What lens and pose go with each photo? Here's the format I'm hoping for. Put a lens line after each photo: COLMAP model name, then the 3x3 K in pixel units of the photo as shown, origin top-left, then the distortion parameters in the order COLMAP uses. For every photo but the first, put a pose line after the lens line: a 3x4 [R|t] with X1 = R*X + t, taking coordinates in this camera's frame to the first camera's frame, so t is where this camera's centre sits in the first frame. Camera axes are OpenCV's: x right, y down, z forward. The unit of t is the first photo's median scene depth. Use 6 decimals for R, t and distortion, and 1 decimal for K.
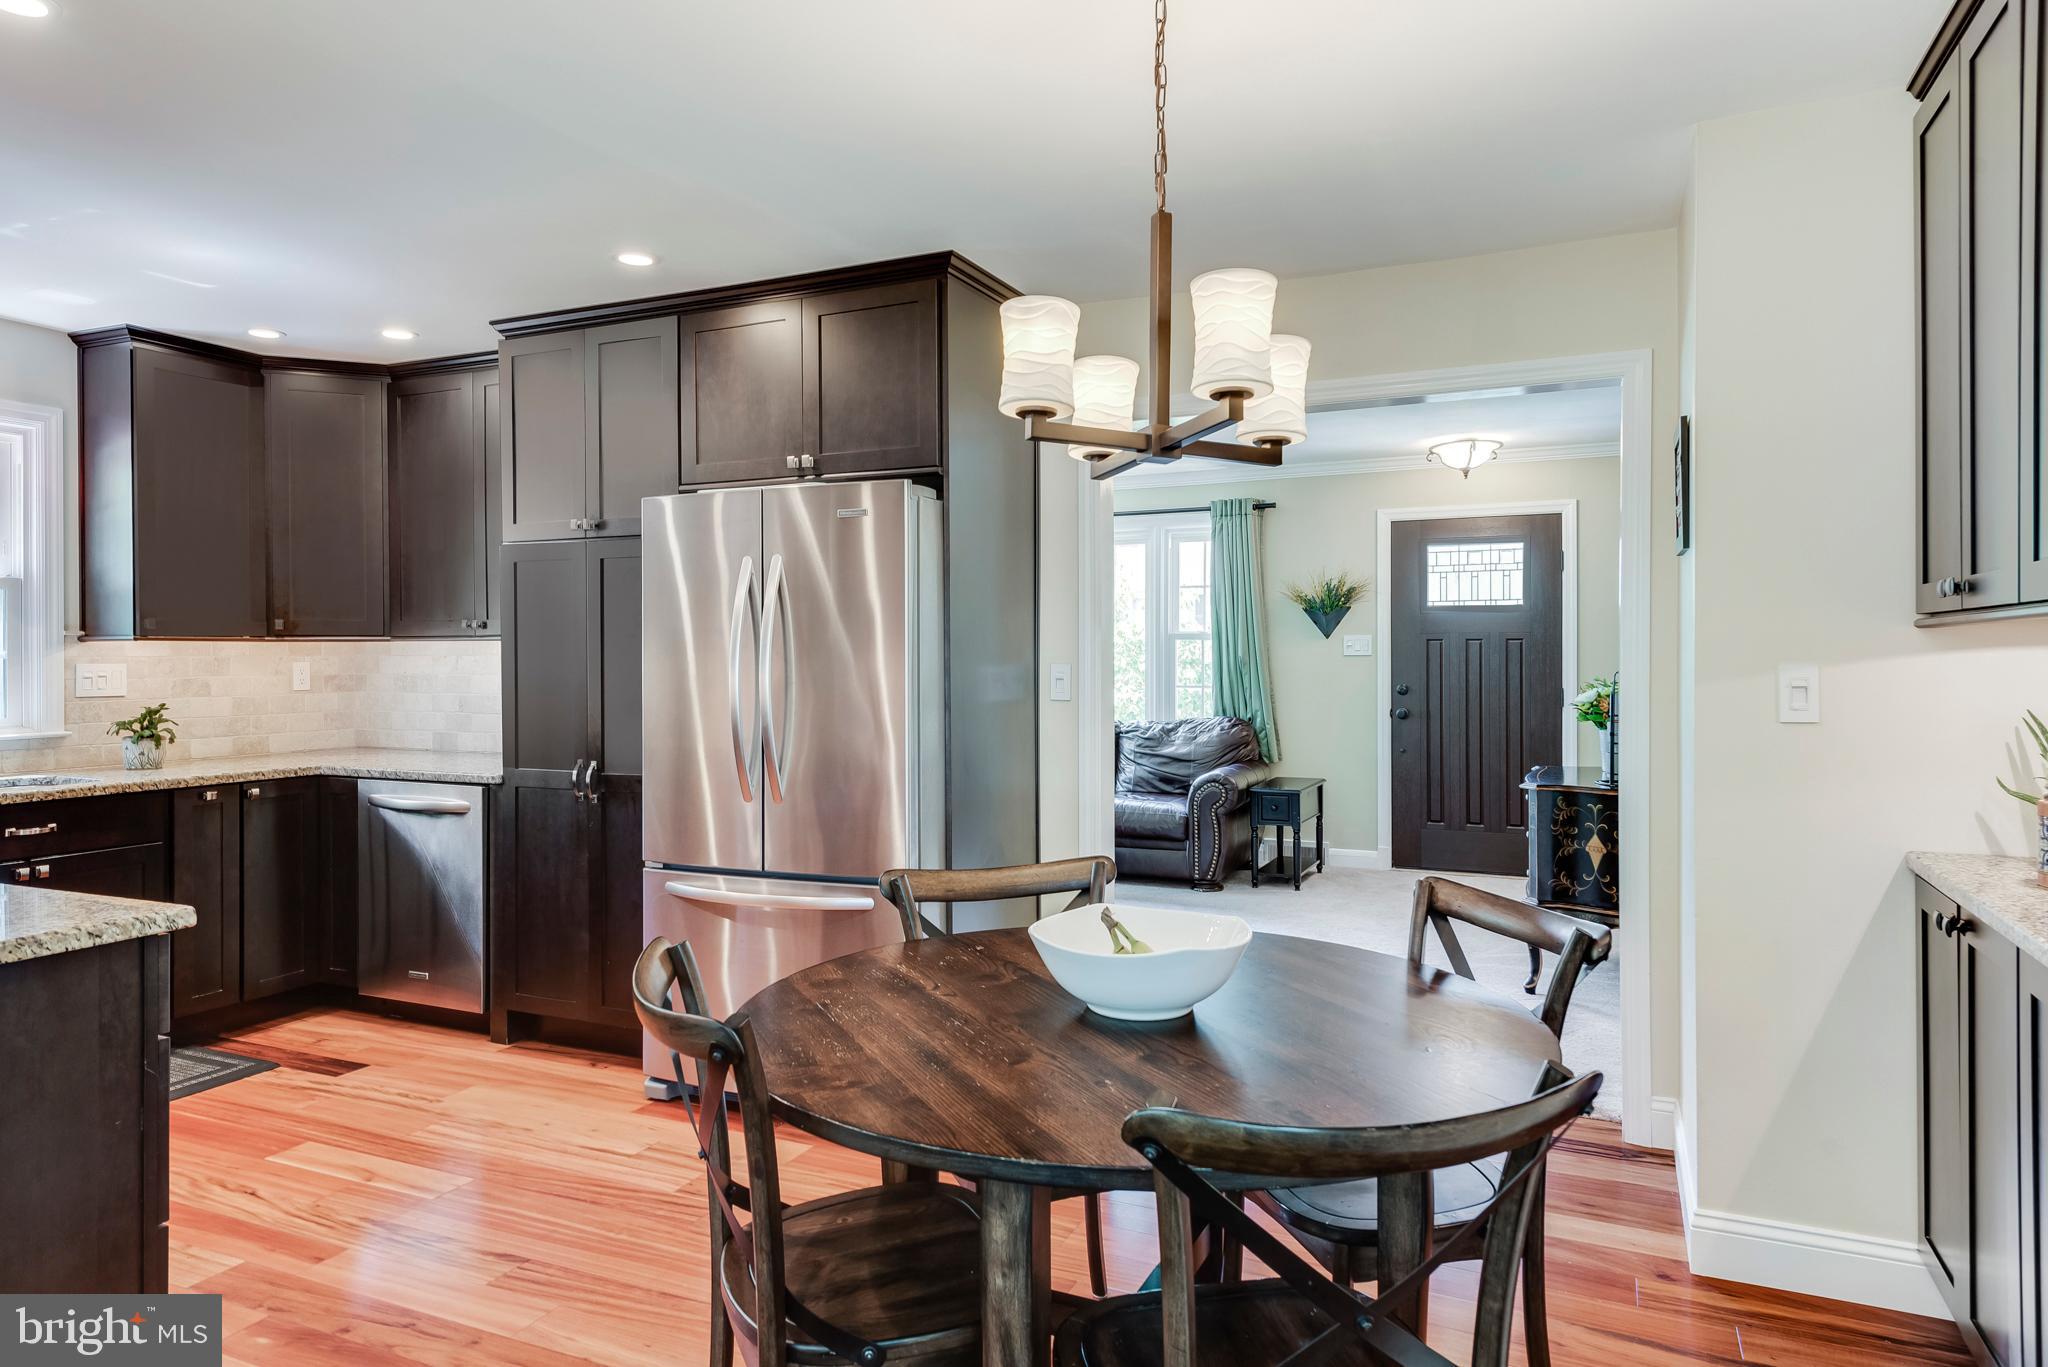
lens RADIAL K [[1260.6, 0, 1024.7], [0, 1260.6, 665.7], [0, 0, 1]] dist [0.004933, 0.002078]
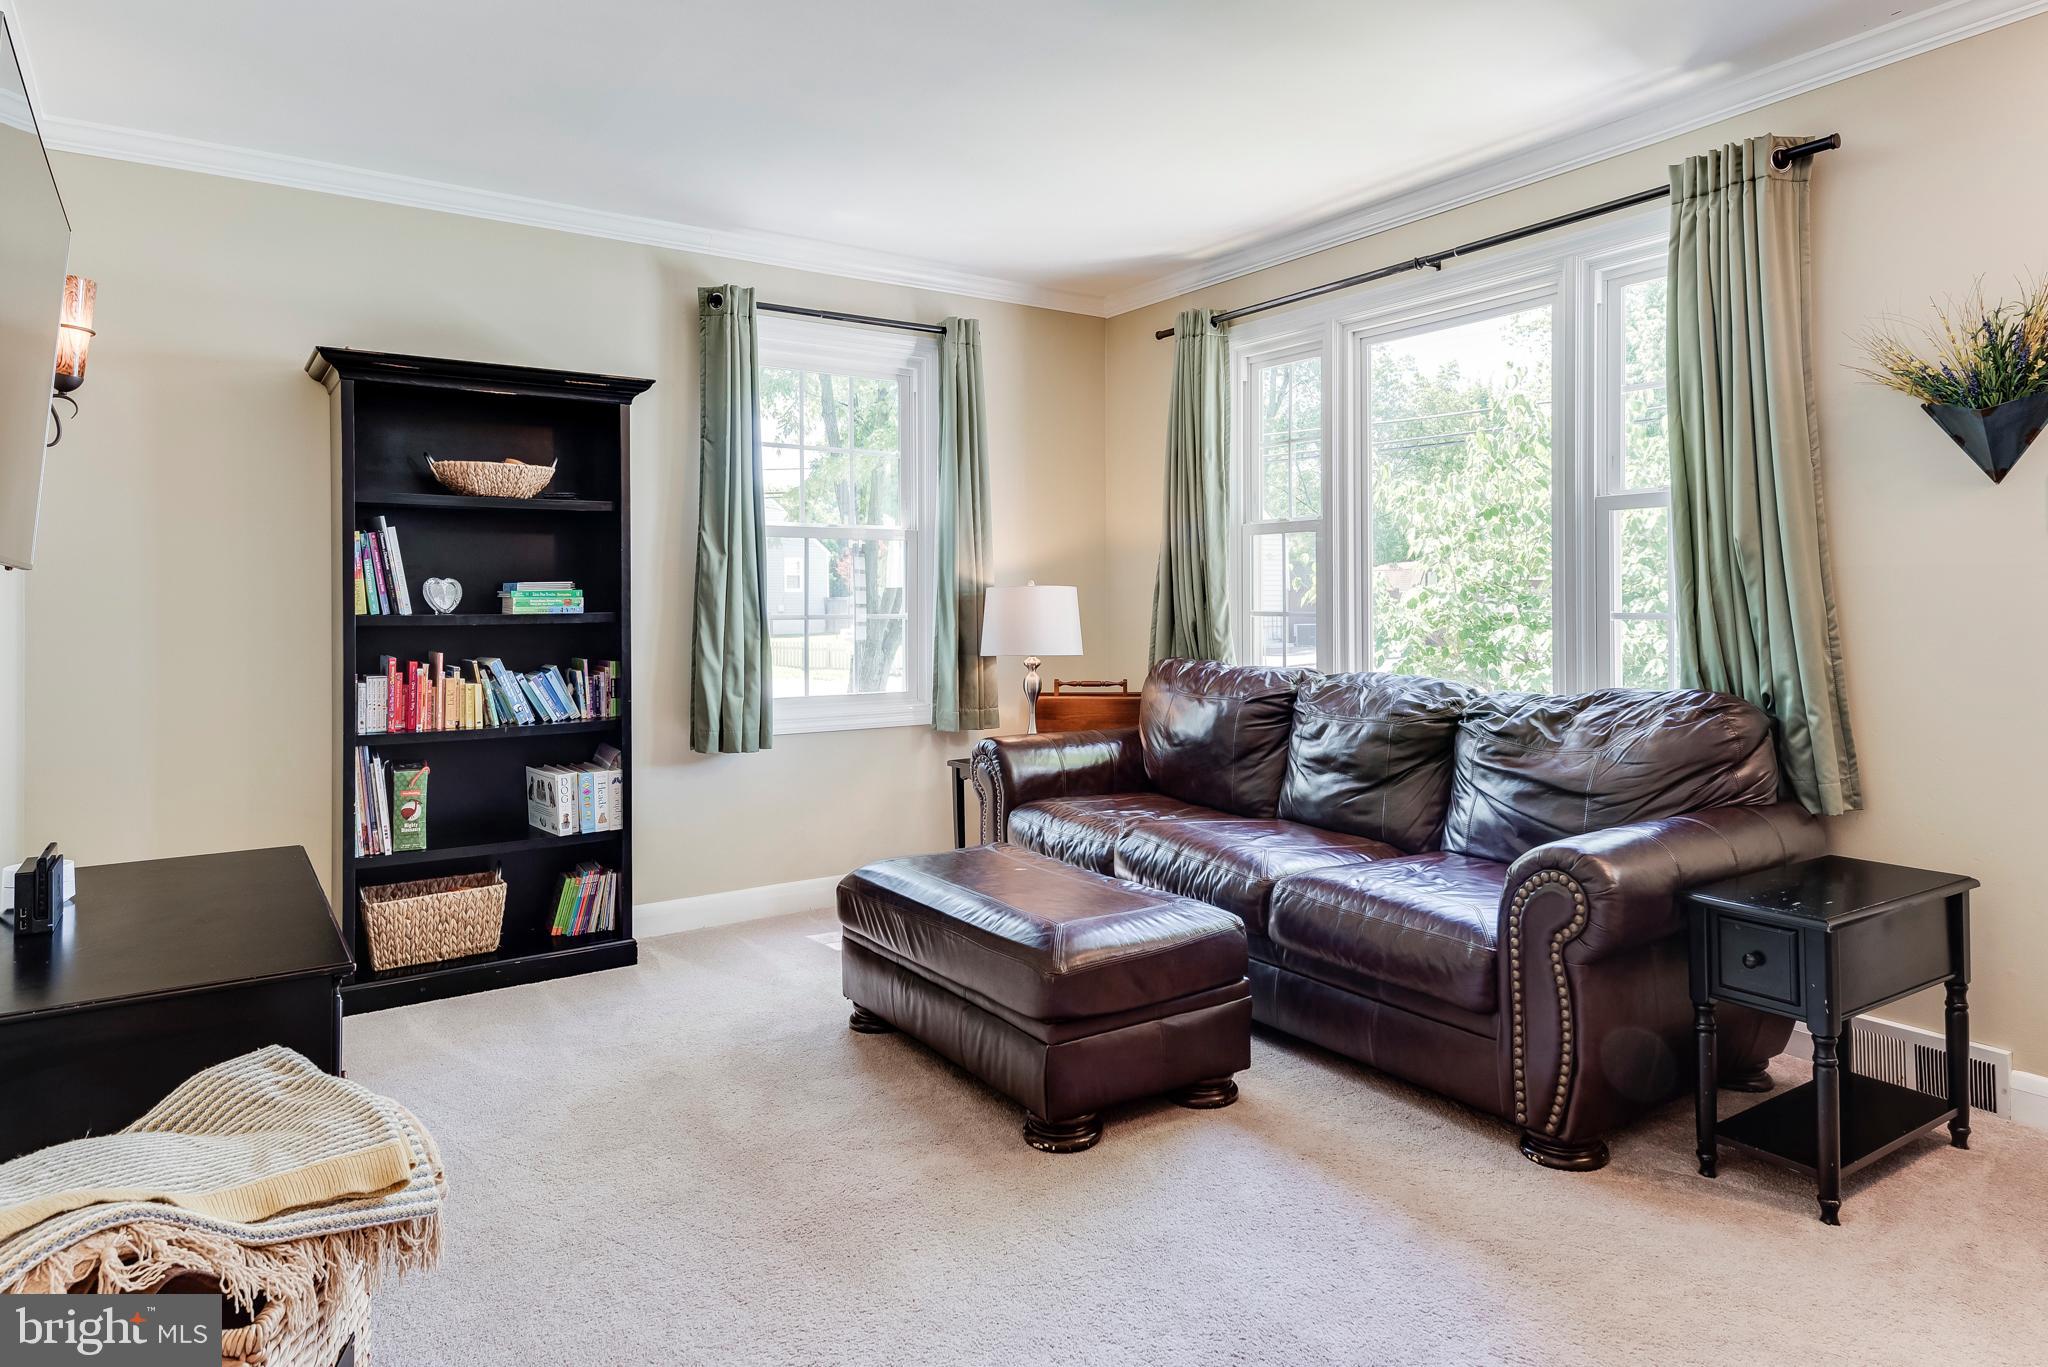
lens RADIAL K [[1300.3, 0, 1146.8], [0, 1300.3, 592.3], [0, 0, 1]] dist [0.035345, 0.001240]
pose [[0.878280, -0.006681, -0.478100, 0.205711], [-0.001831, 0.999848, -0.017337, 0.017098], [0.478144, 0.016103, 0.878134, 0.550433]]
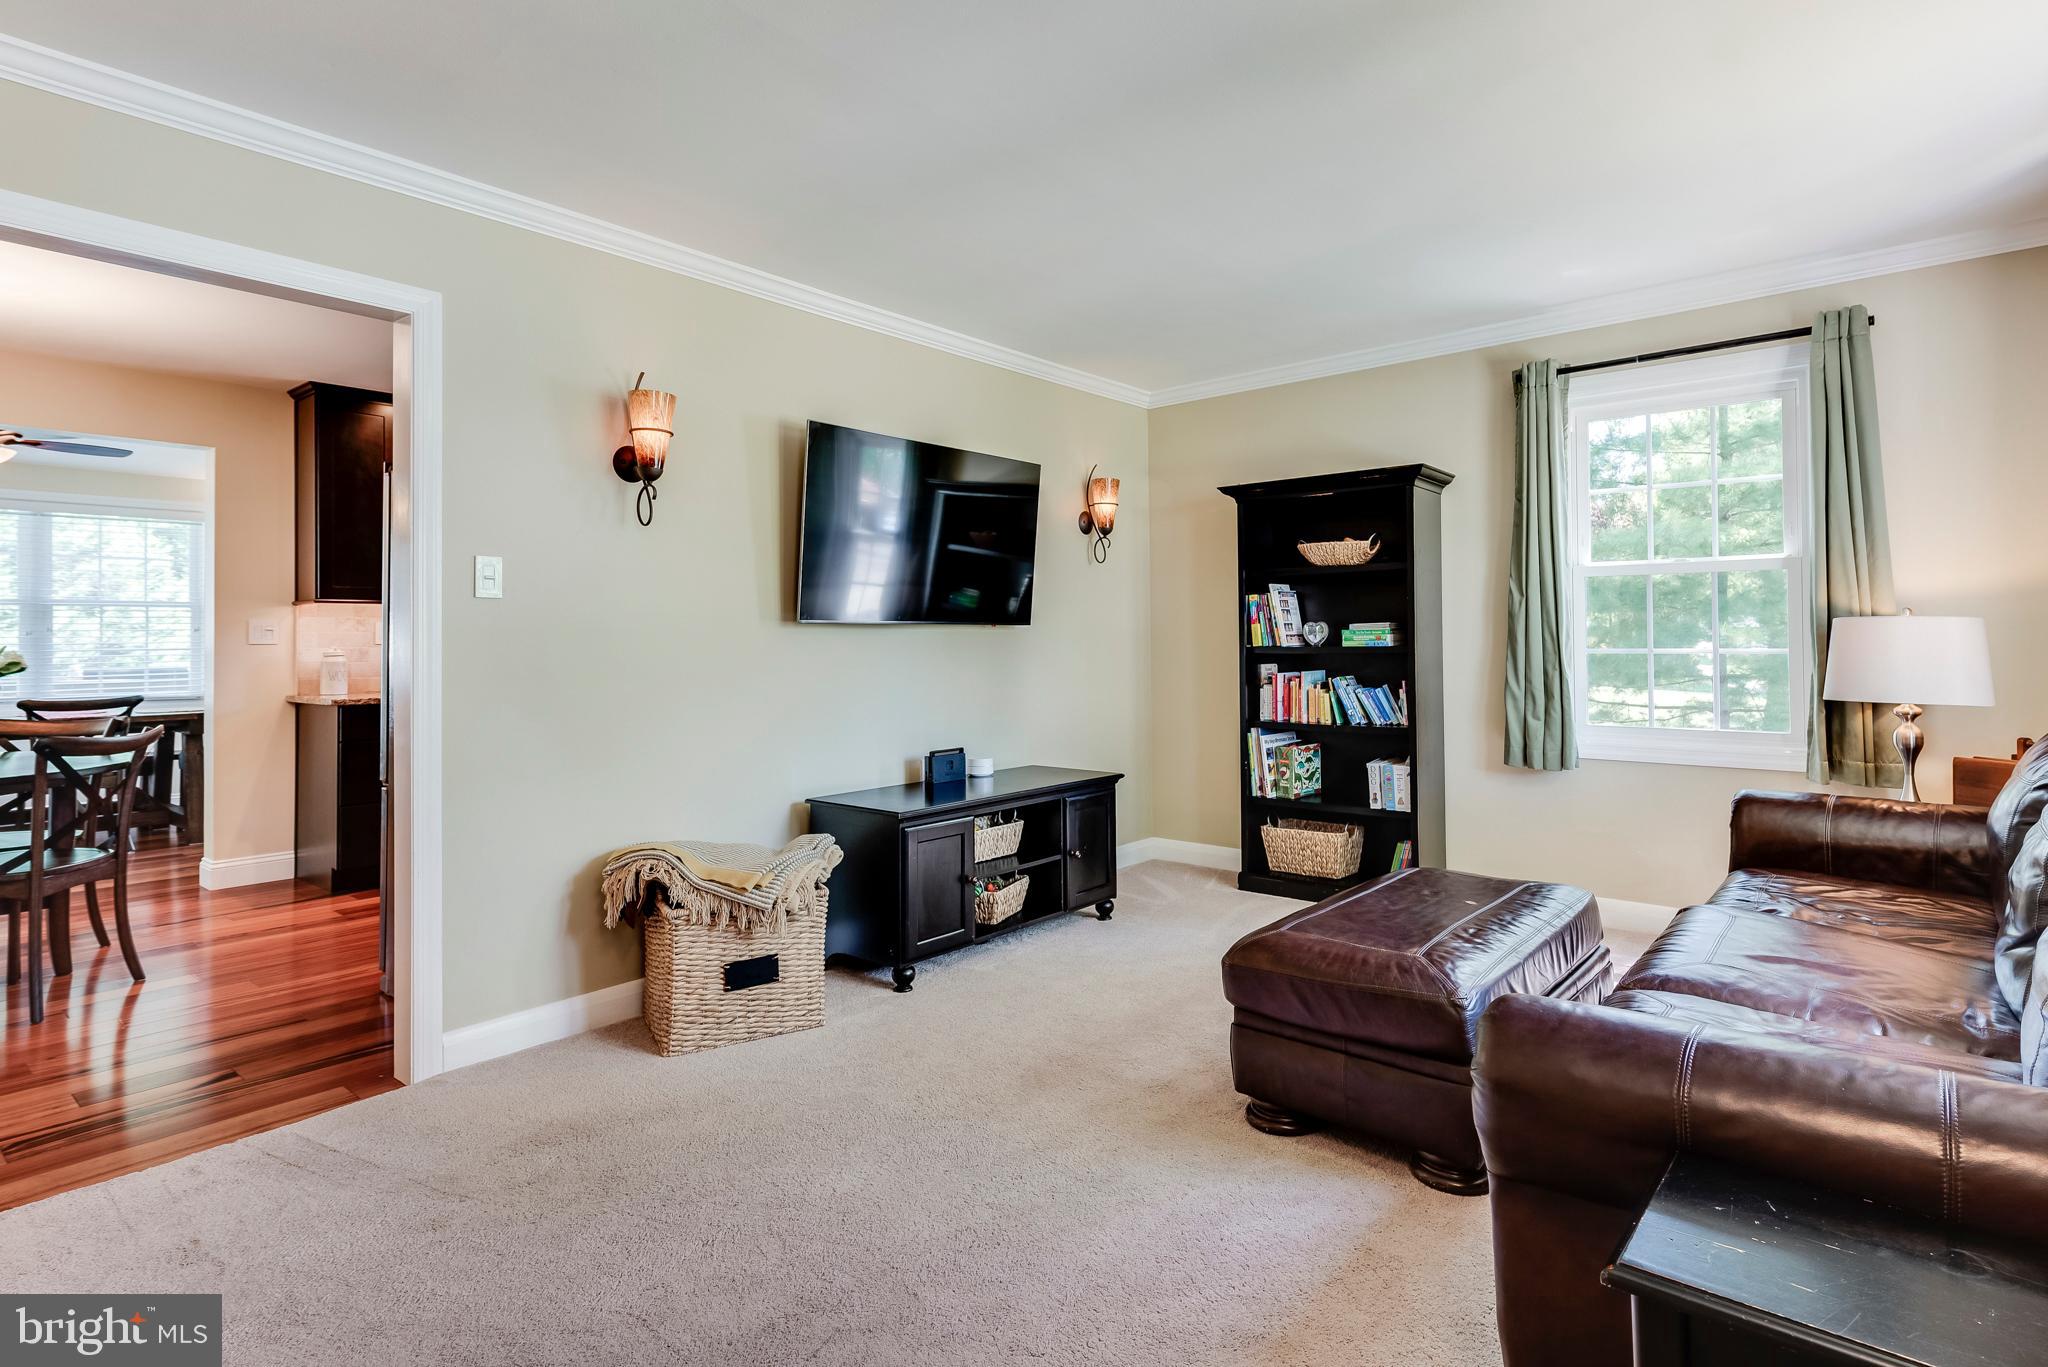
lens RADIAL K [[949.8, 0, 941.3], [0, 949.8, 622.2], [0, 0, 1]] dist [0.031919, -0.003811]
pose [[-0.251564, -0.012328, -0.967762, 0.318364], [-0.000078, 0.999919, -0.012717, 0.010288], [0.967841, -0.003124, -0.251545, 0.804047]]
